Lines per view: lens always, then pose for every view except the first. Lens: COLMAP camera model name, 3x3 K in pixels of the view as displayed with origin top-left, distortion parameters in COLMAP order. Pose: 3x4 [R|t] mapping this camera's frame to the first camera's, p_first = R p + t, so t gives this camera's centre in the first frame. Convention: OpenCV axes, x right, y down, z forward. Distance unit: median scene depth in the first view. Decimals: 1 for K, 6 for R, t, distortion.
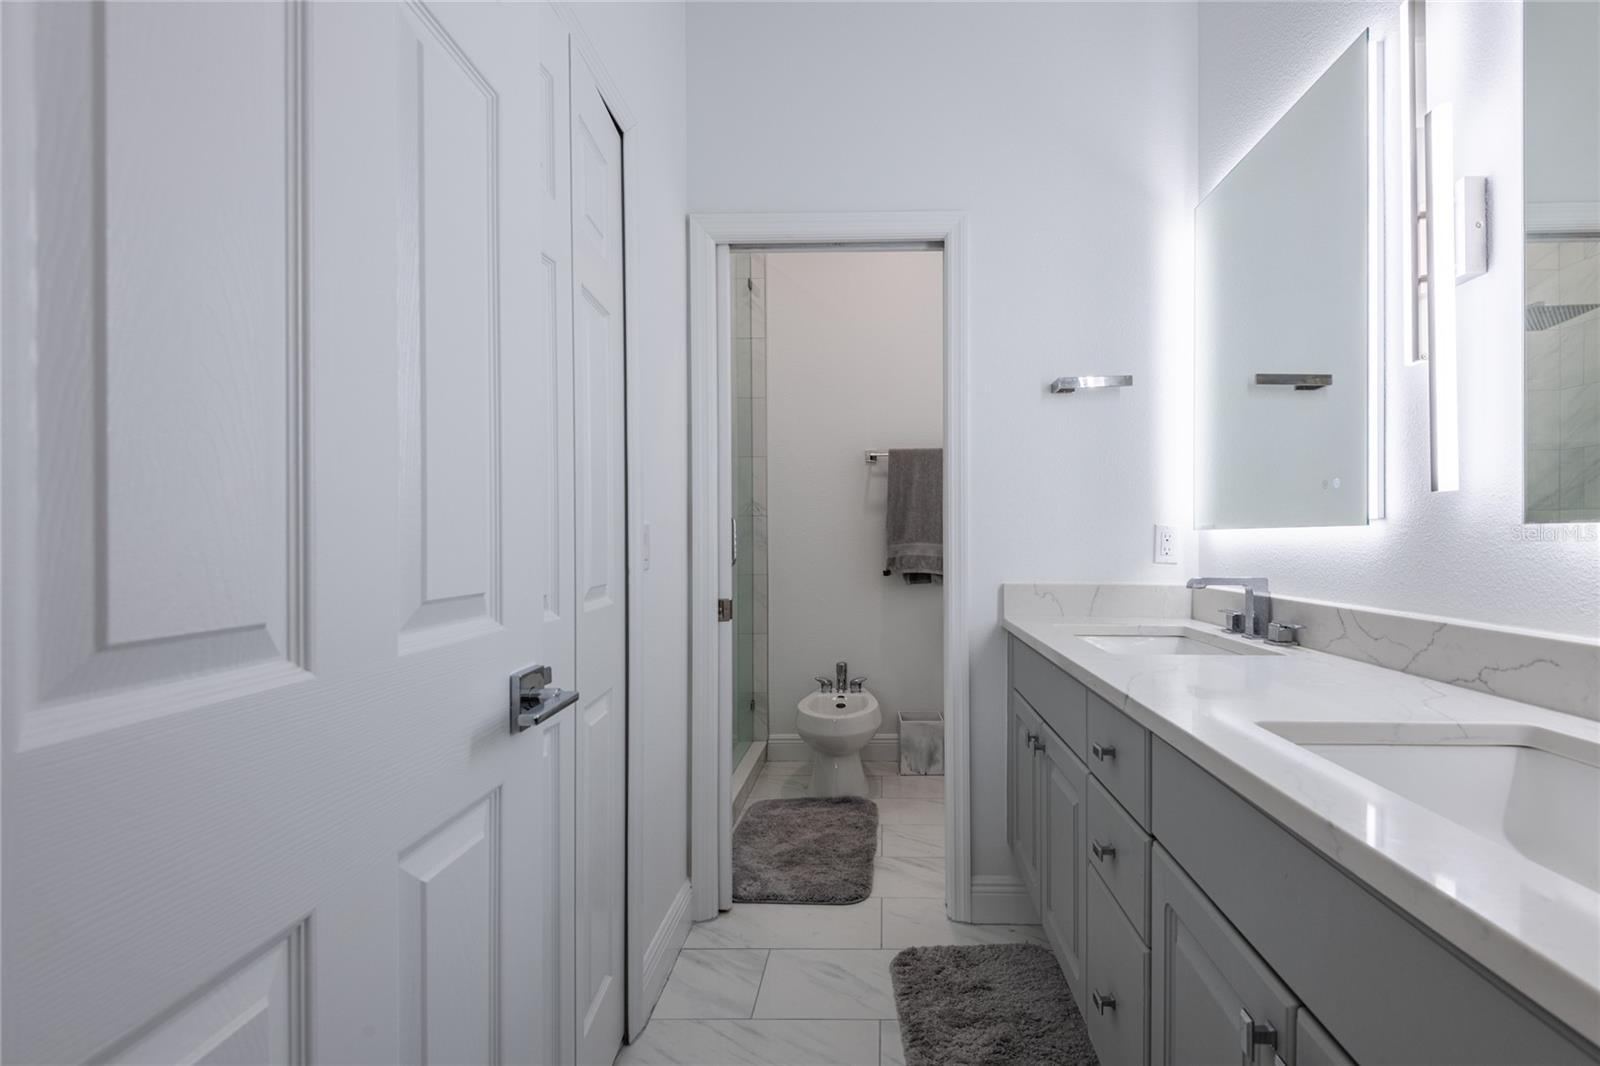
lens RADIAL K [[739.6, 0, 800.0], [0, 739.6, 533.0], [0, 0, 1]] dist [0.019480, -0.033731]
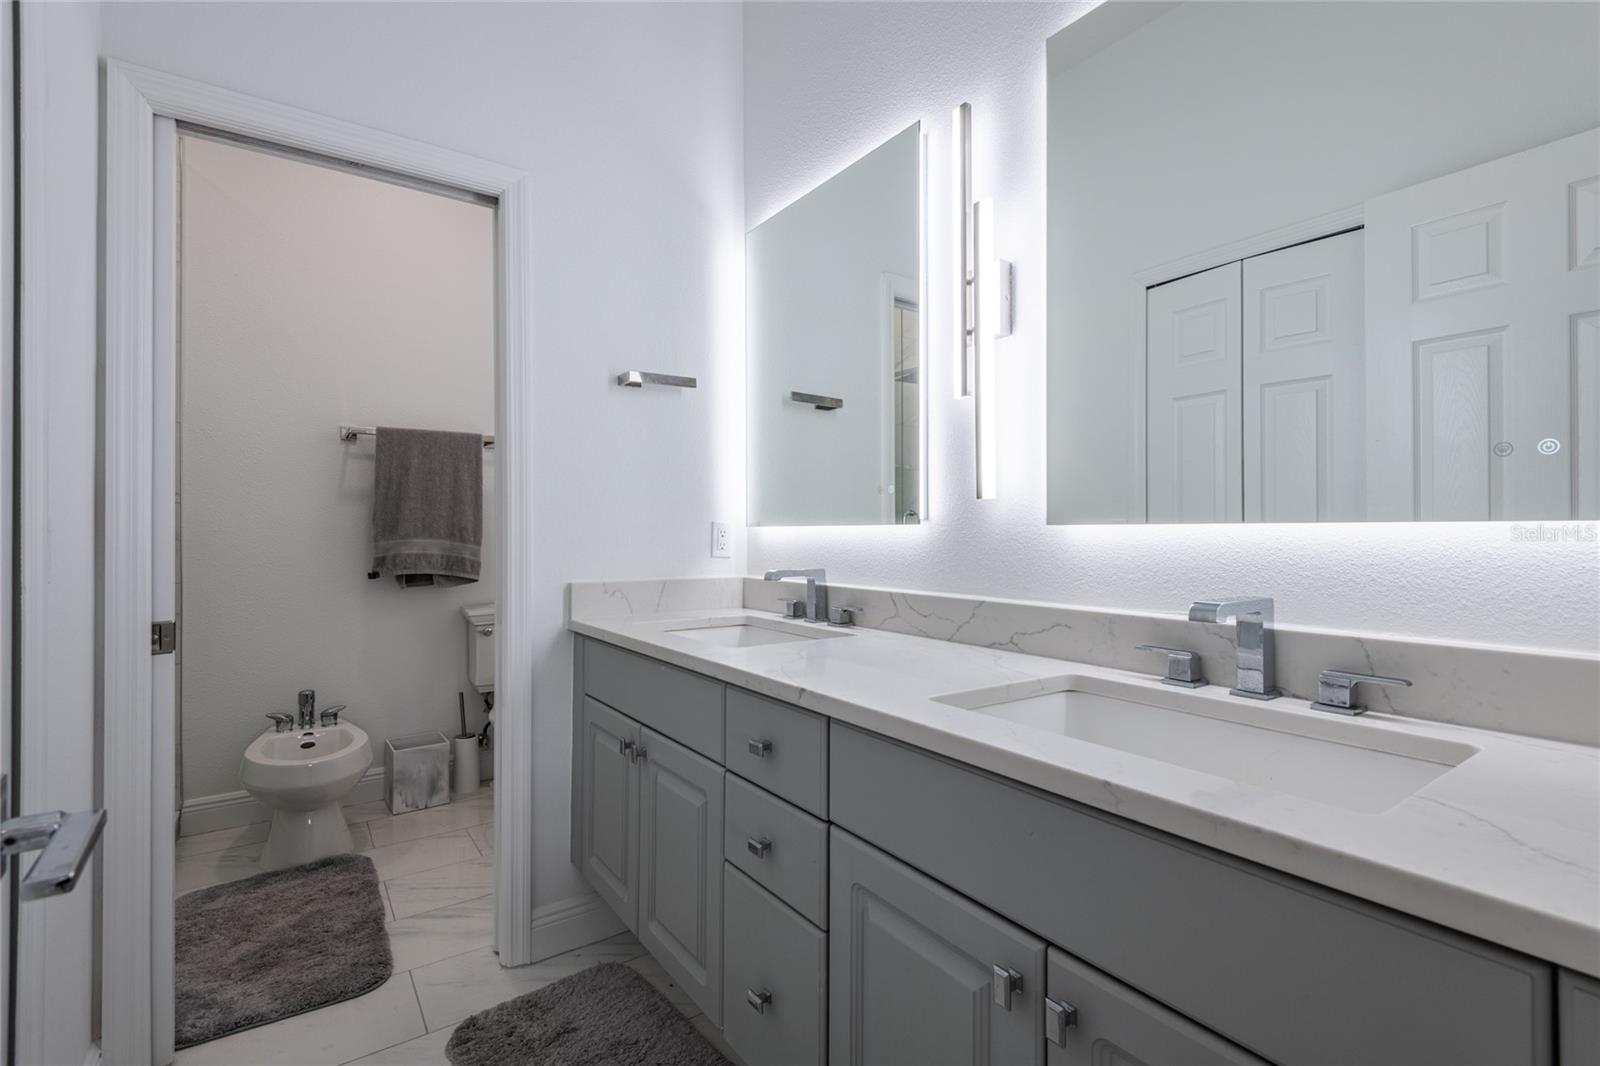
lens RADIAL K [[746.5, 0, 799.6], [0, 746.5, 518.5], [0, 0, 1]] dist [0.001169, -0.013828]
pose [[0.767669, 0.013442, 0.640706, -0.106684], [-0.005464, 0.999881, -0.014431, -0.000617], [-0.640824, 0.007577, 0.767651, 0.099332]]
